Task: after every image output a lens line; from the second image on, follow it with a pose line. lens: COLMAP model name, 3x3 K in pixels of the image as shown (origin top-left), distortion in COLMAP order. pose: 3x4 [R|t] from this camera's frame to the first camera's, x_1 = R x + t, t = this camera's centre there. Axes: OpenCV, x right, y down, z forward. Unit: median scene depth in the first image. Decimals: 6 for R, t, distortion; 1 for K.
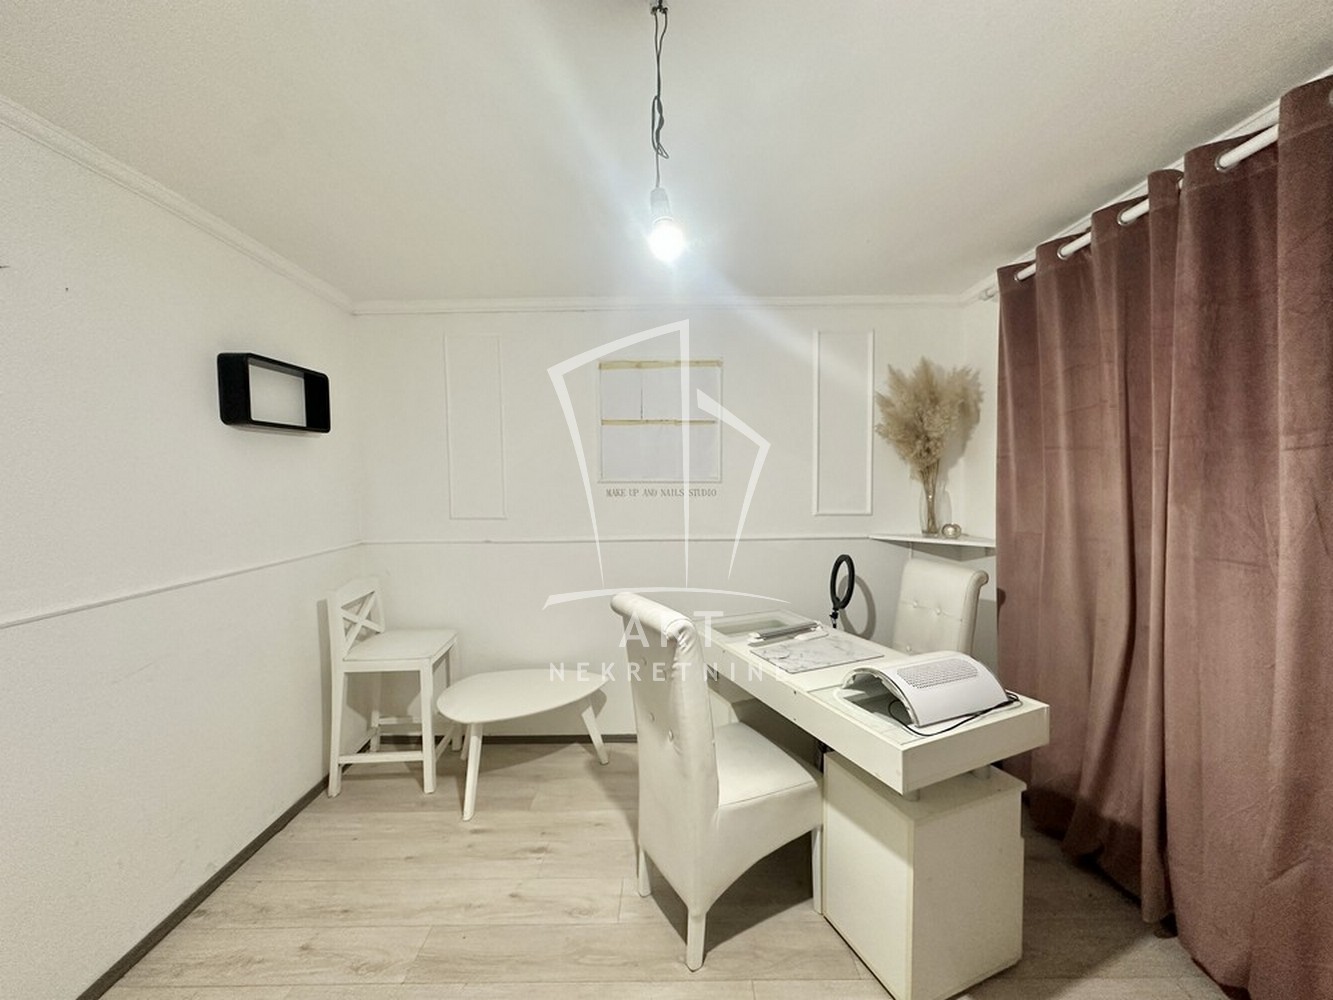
lens RADIAL K [[532.3, 0, 669.4], [0, 532.3, 497.9], [0, 0, 1]] dist [0.001638, 0.000070]
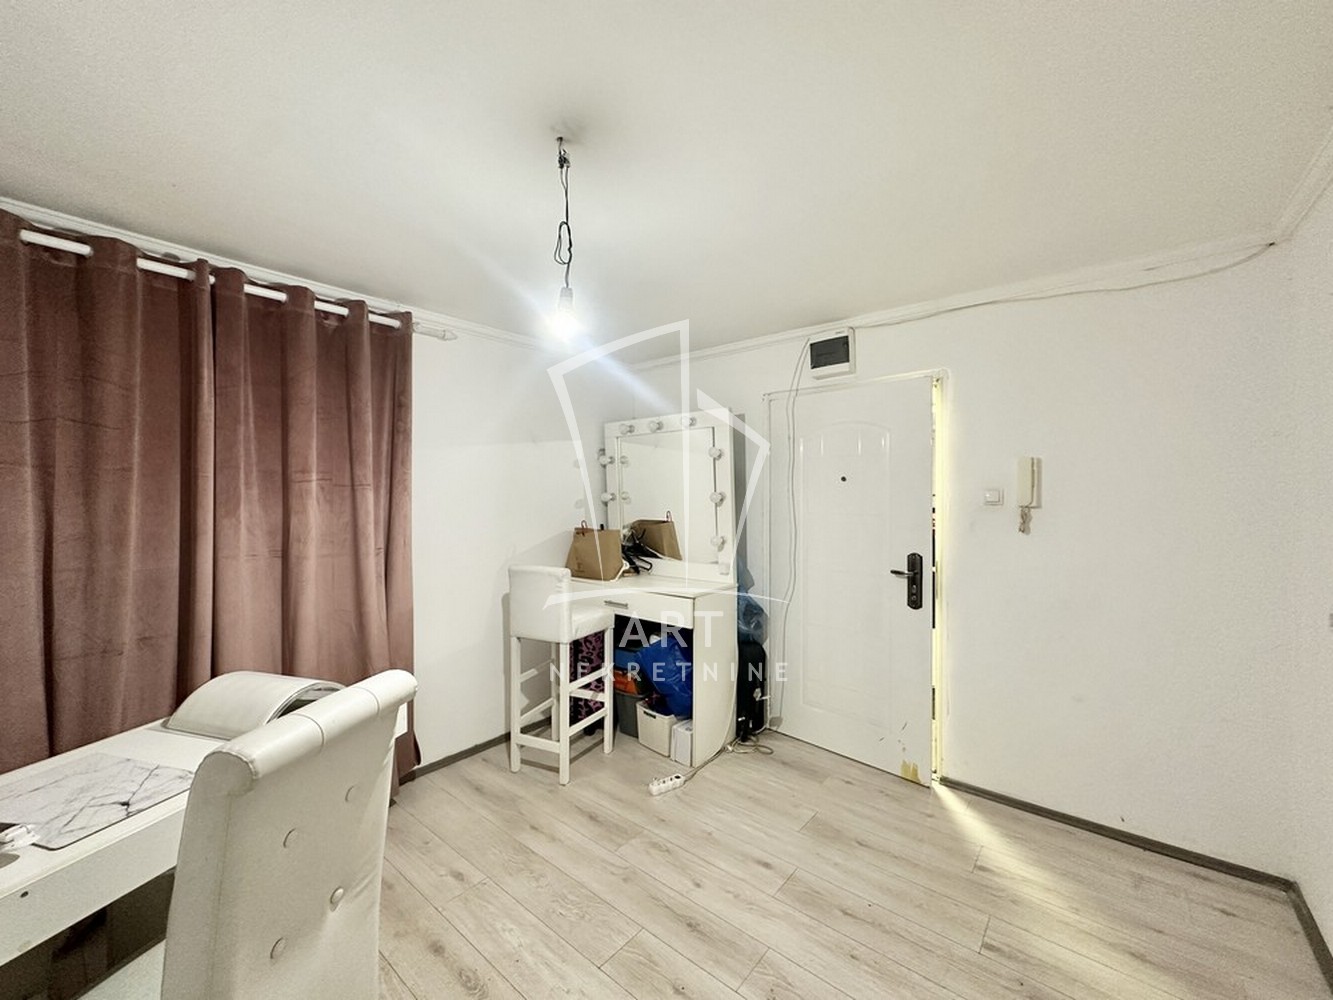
lens RADIAL K [[527.7, 0, 666.5], [0, 527.7, 500.0], [0, 0, 1]] dist [-0.000095, -0.000058]
pose [[-0.768221, 0.015789, 0.639990, -0.508615], [0.045181, 0.998540, 0.029600, -0.014199], [-0.638588, 0.051655, -0.767813, 0.877699]]
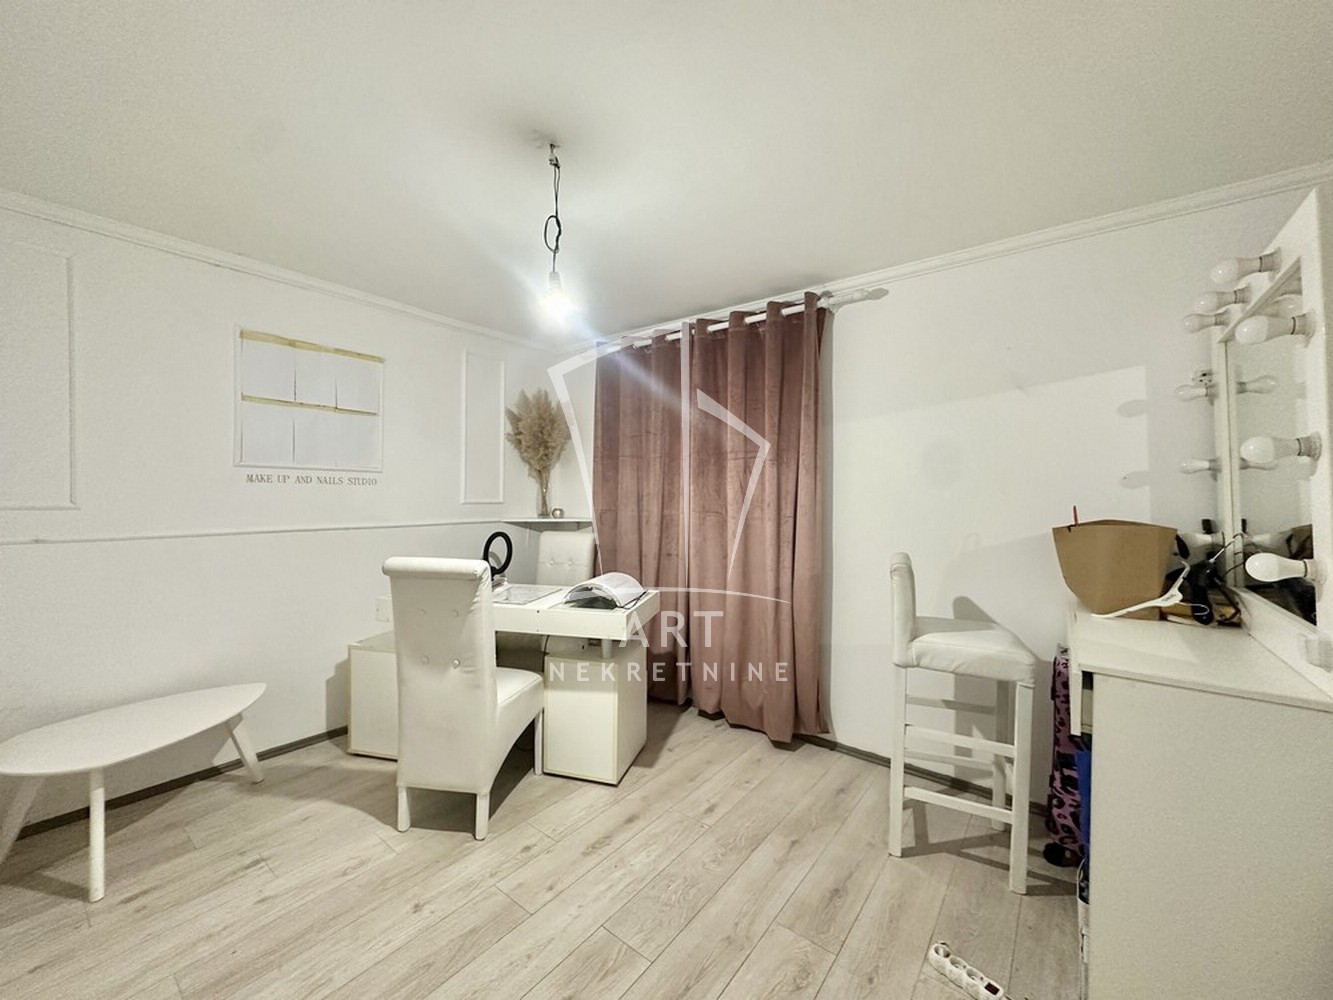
lens RADIAL K [[530.9, 0, 665.4], [0, 530.9, 496.7], [0, 0, 1]] dist [0.000763, -0.000036]
pose [[0.612121, 0.010474, 0.790695, -0.495572], [0.018634, 0.999444, -0.027665, 0.074370], [-0.790544, 0.031668, 0.611585, -0.108458]]
